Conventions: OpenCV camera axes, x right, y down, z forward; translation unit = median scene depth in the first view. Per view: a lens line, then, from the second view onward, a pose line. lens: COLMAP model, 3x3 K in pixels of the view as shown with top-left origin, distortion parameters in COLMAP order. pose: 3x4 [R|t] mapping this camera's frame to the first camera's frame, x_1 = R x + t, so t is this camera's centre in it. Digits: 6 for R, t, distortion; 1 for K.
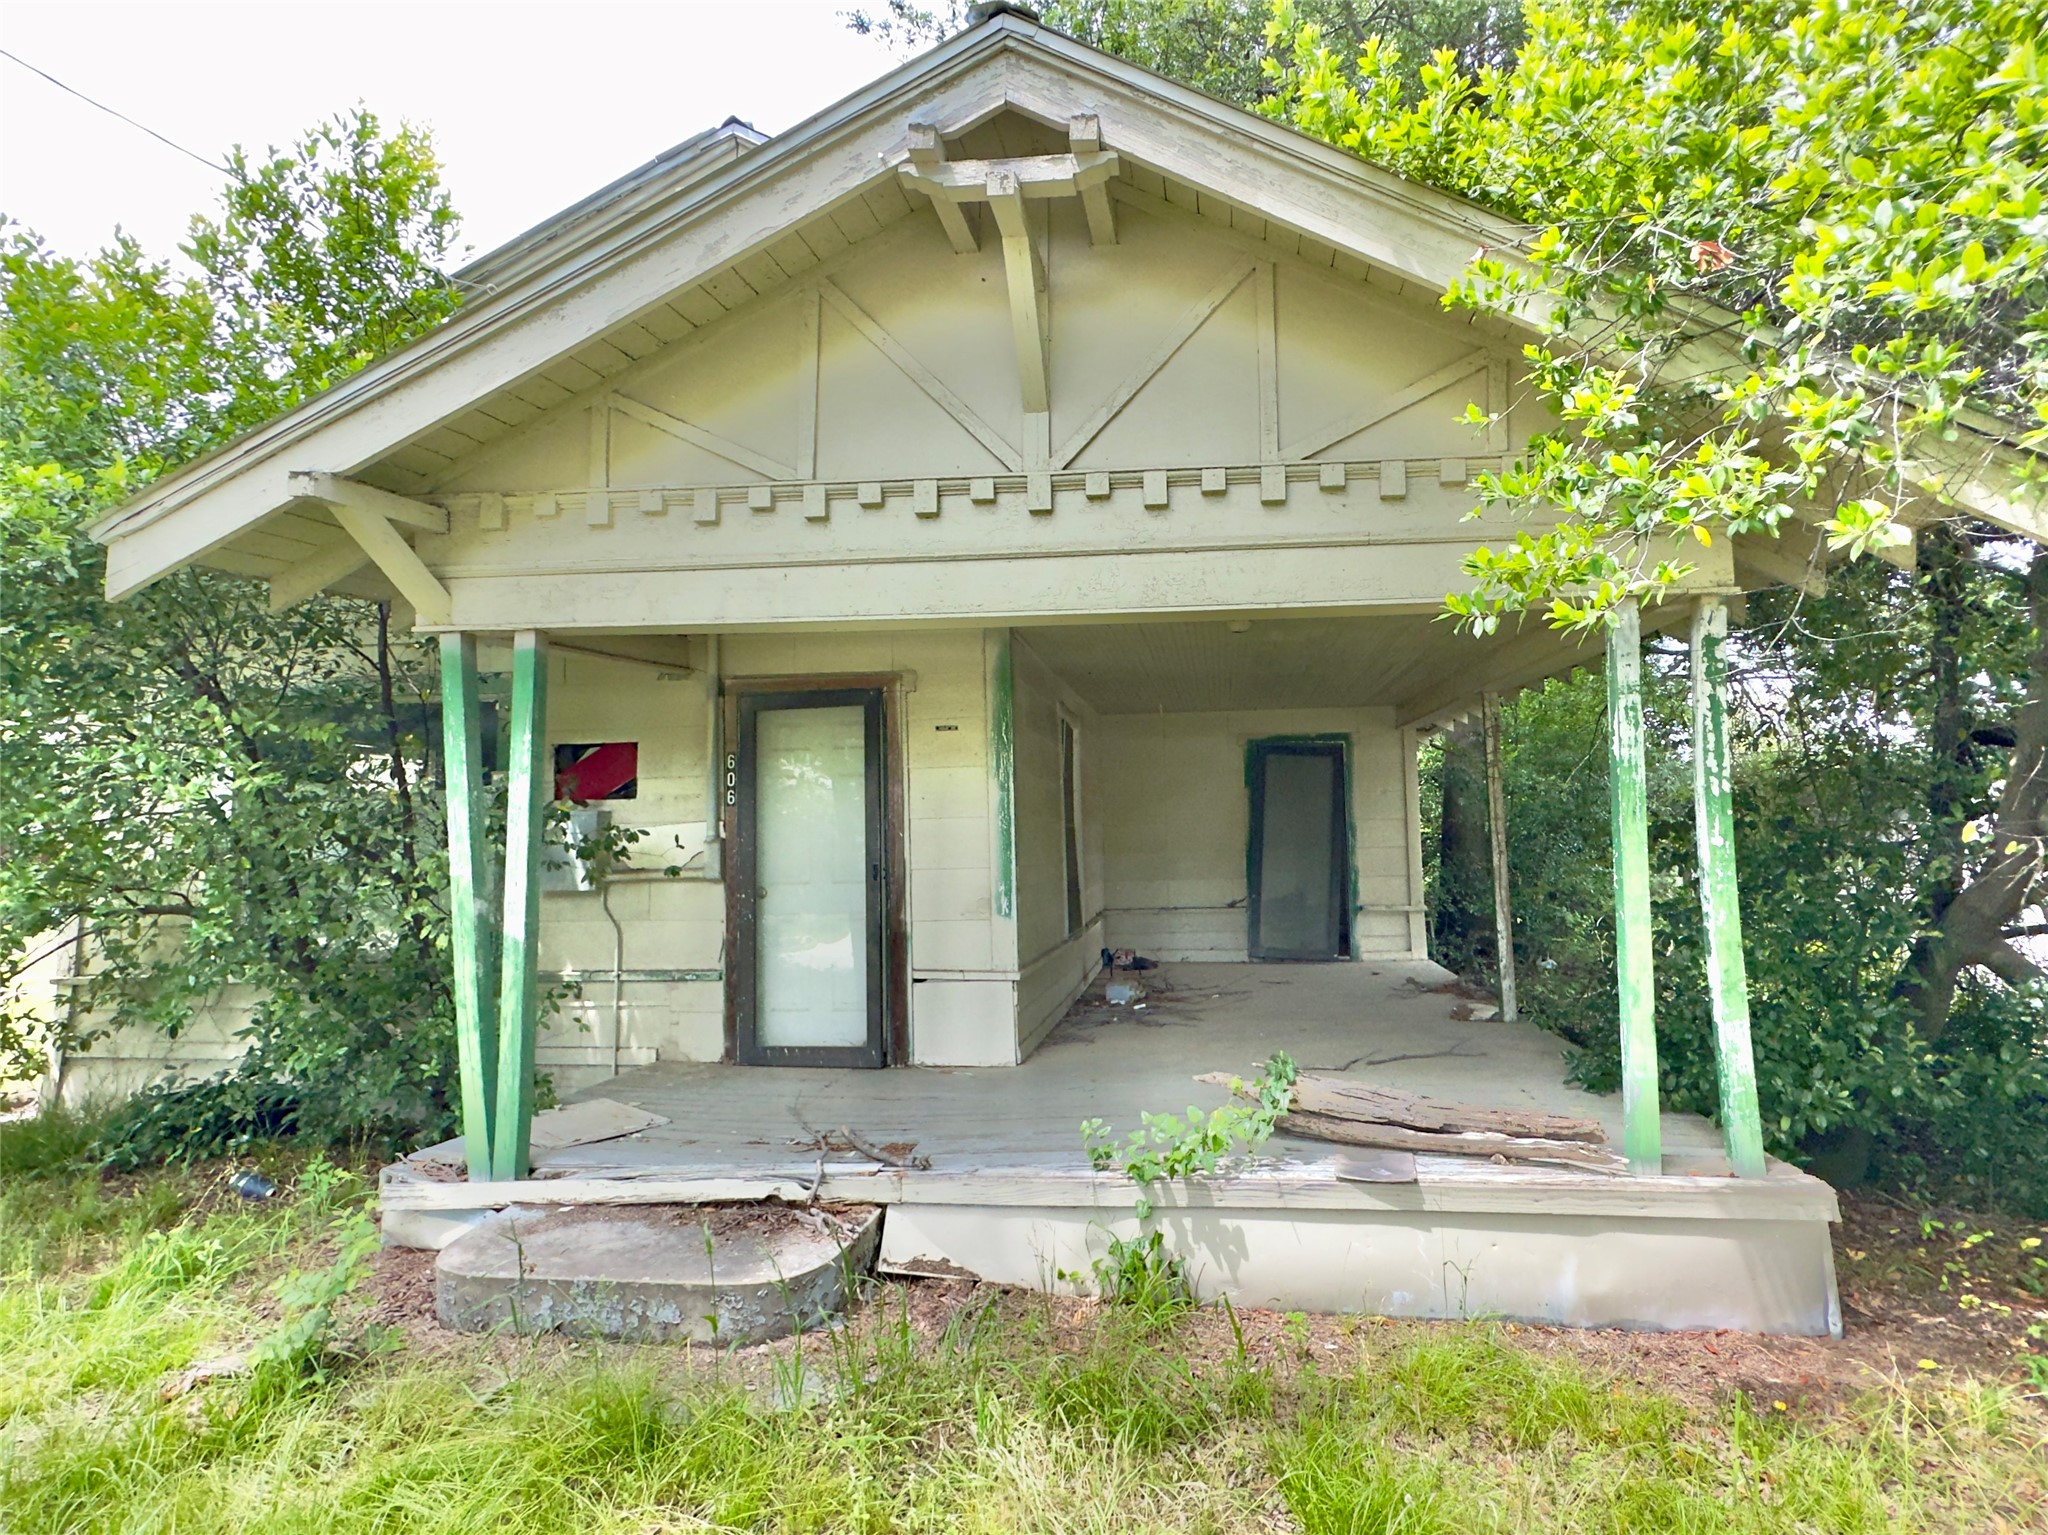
lens RADIAL K [[1042.7, 0, 1024.0], [0, 1042.7, 767.5], [0, 0, 1]] dist [-0.000438, -0.000281]
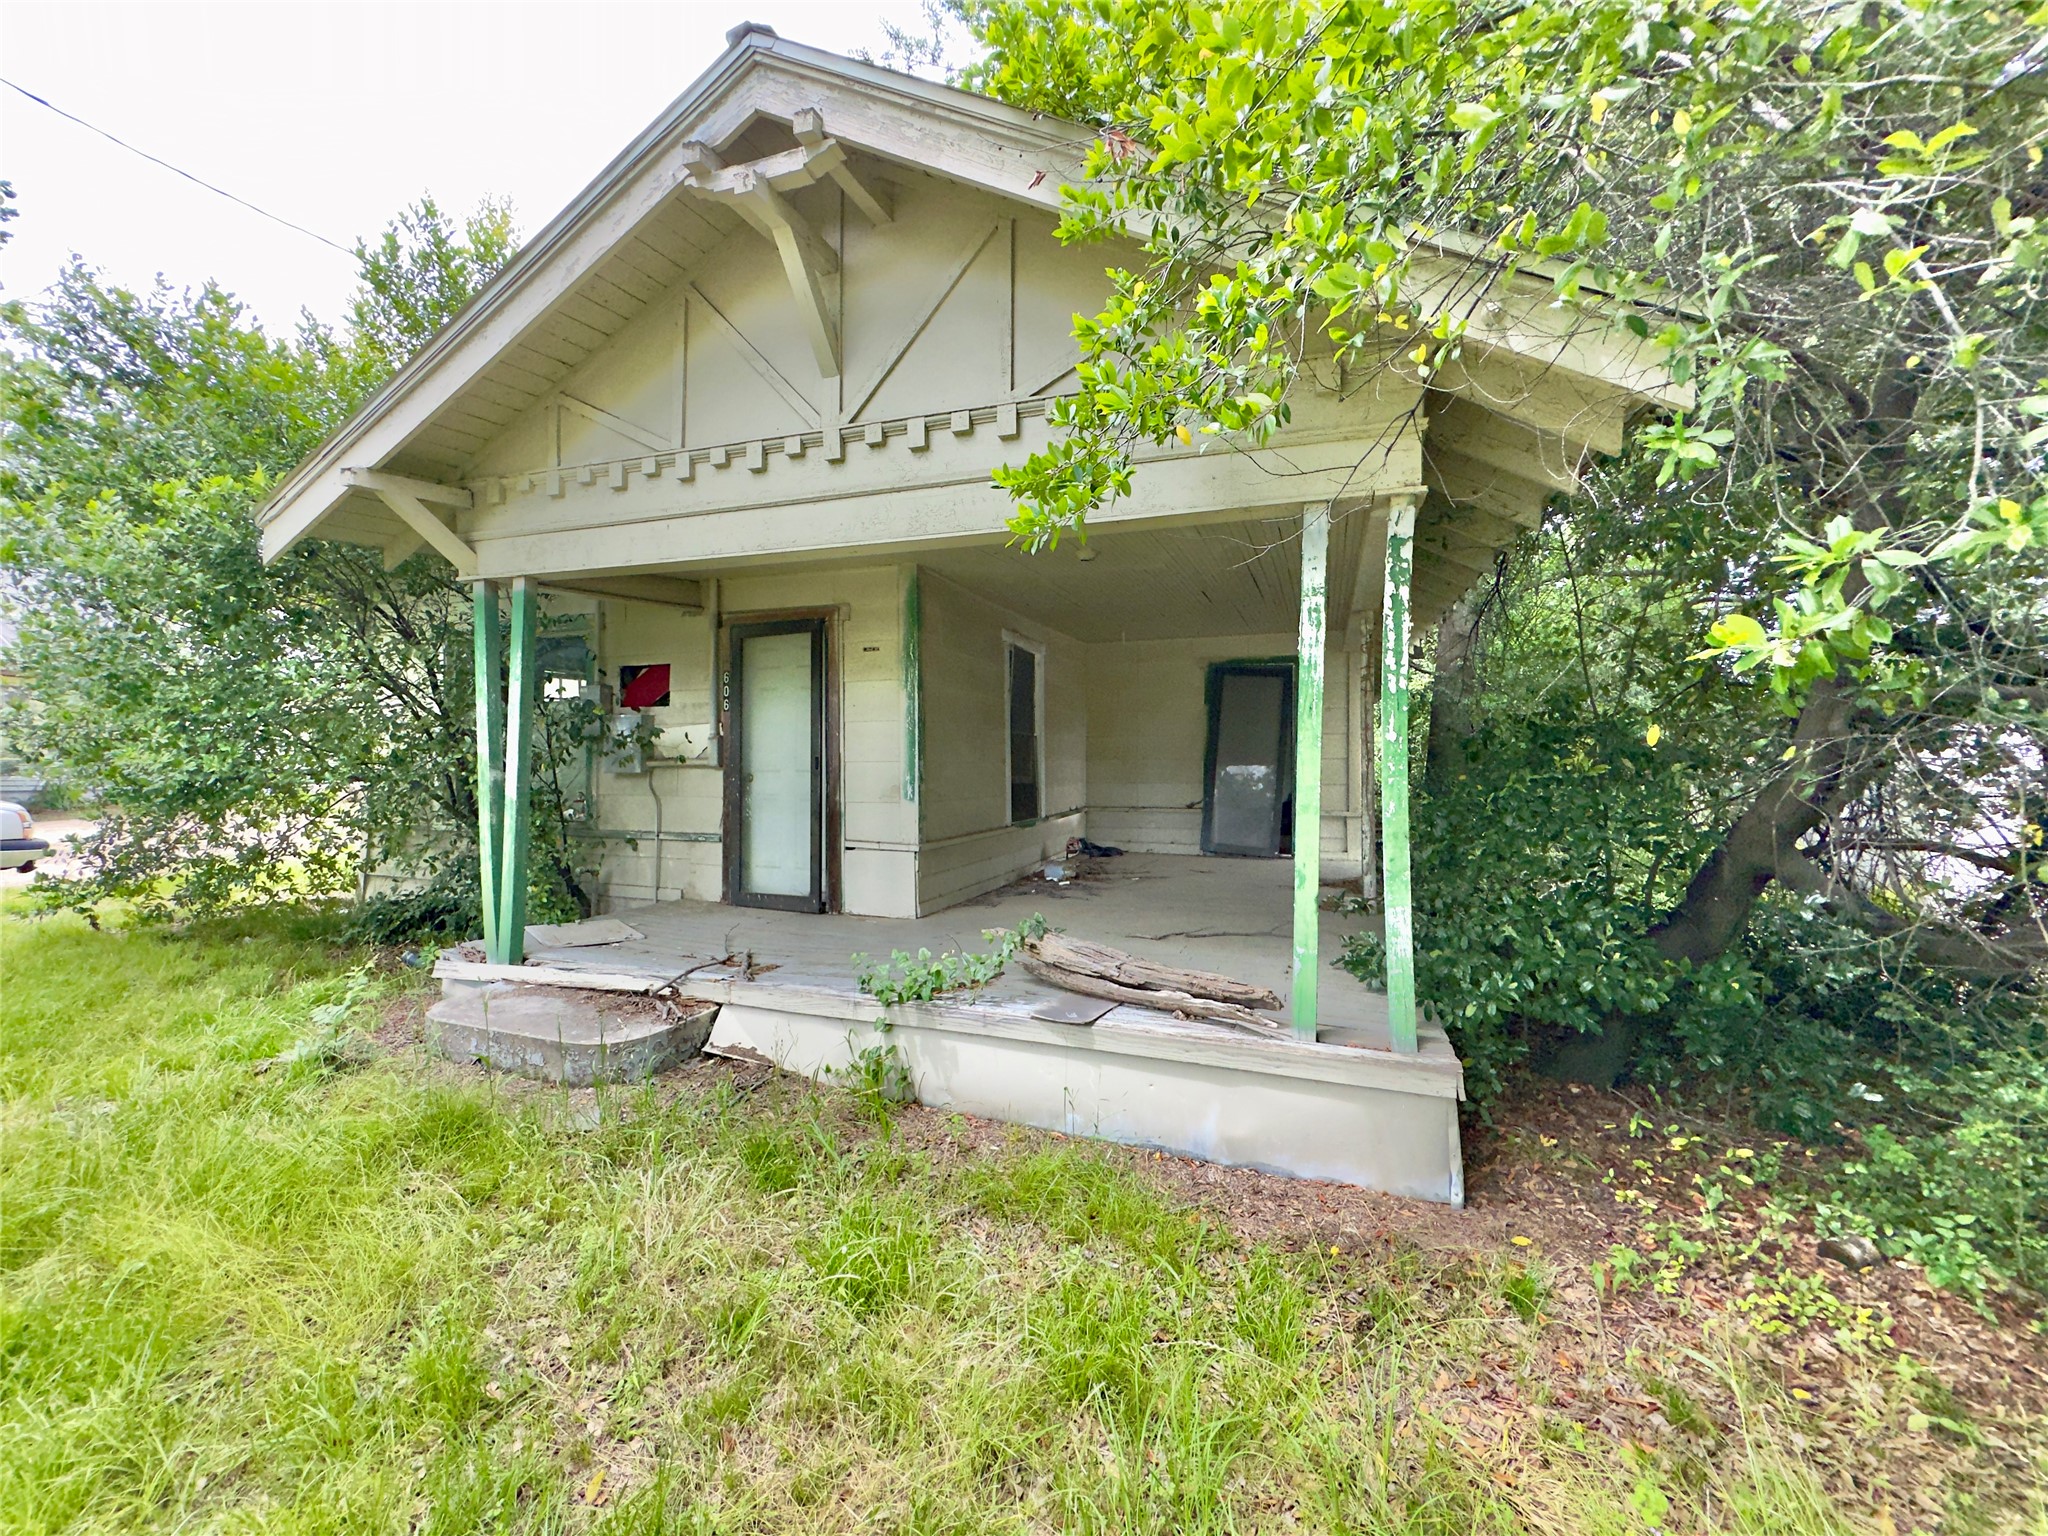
lens RADIAL K [[849.3, 0, 1024.0], [0, 849.3, 768.0], [0, 0, 1]] dist [-0.000600, 0.000233]
pose [[0.965183, 0.022419, -0.260612, 0.495643], [-0.003397, 0.997311, 0.073210, 0.038491], [0.261552, -0.069776, 0.962664, 0.080029]]
